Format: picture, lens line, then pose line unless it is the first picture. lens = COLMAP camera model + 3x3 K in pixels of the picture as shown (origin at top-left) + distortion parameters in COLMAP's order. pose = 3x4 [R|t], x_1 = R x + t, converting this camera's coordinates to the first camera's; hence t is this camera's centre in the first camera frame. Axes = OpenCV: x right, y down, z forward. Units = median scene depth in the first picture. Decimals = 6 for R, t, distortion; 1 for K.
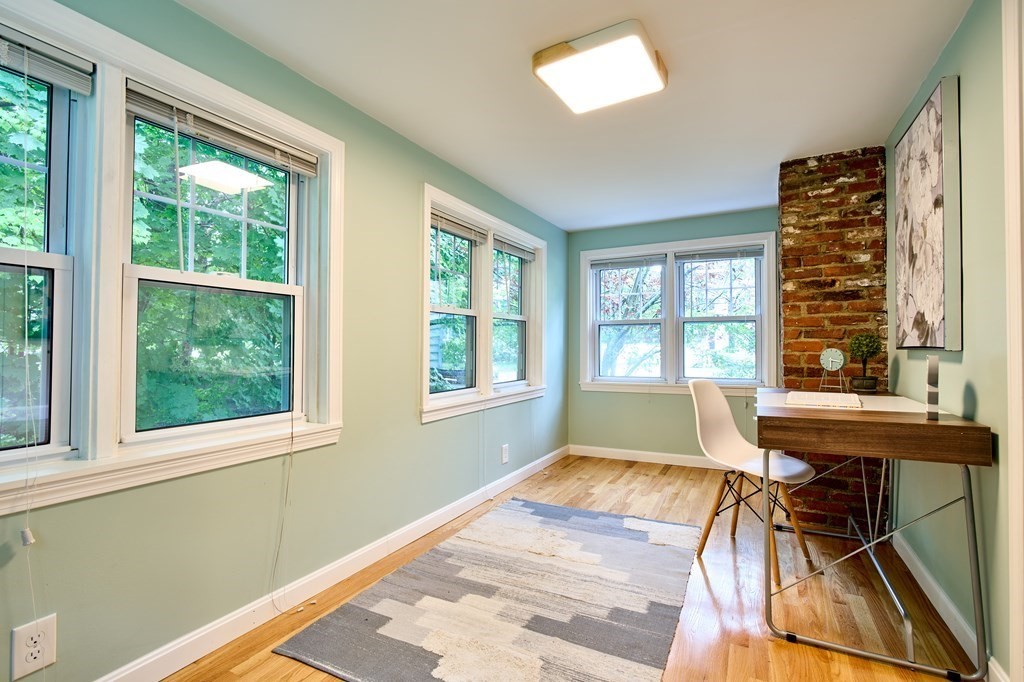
lens RADIAL K [[475.5, 0, 512.0], [0, 475.5, 341.0], [0, 0, 1]] dist [-0.014350, 0.007600]
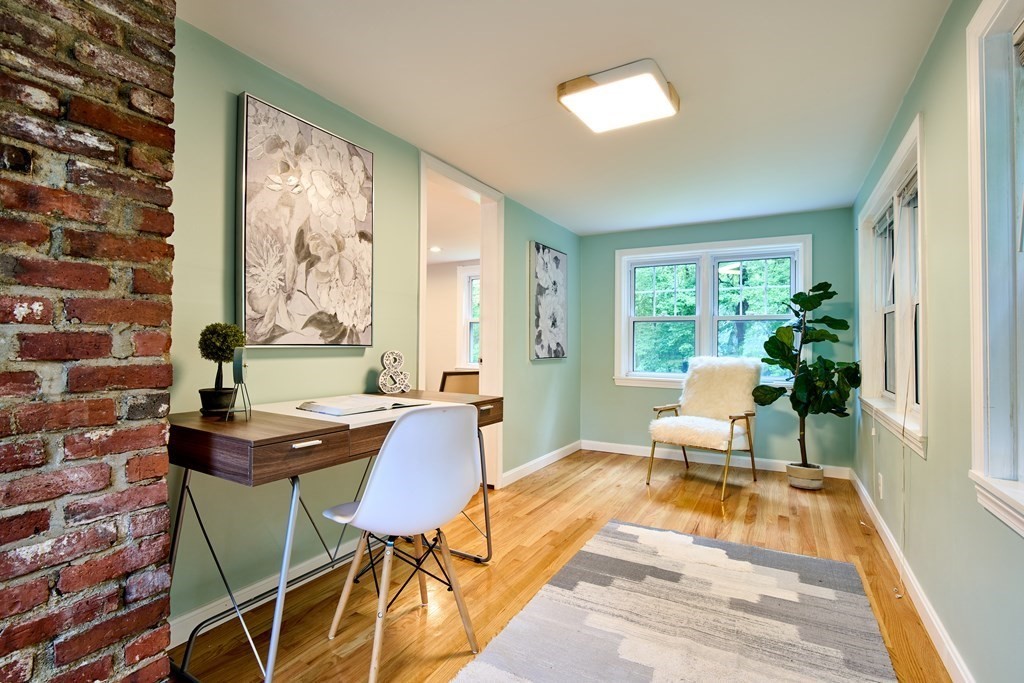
lens RADIAL K [[475.5, 0, 512.0], [0, 475.5, 341.5], [0, 0, 1]] dist [-0.014350, 0.007600]
pose [[-0.999271, -0.005492, 0.037772, 0.398128], [-0.006270, 0.999770, -0.020518, 0.023880], [-0.037651, -0.020740, -0.999076, 2.118009]]
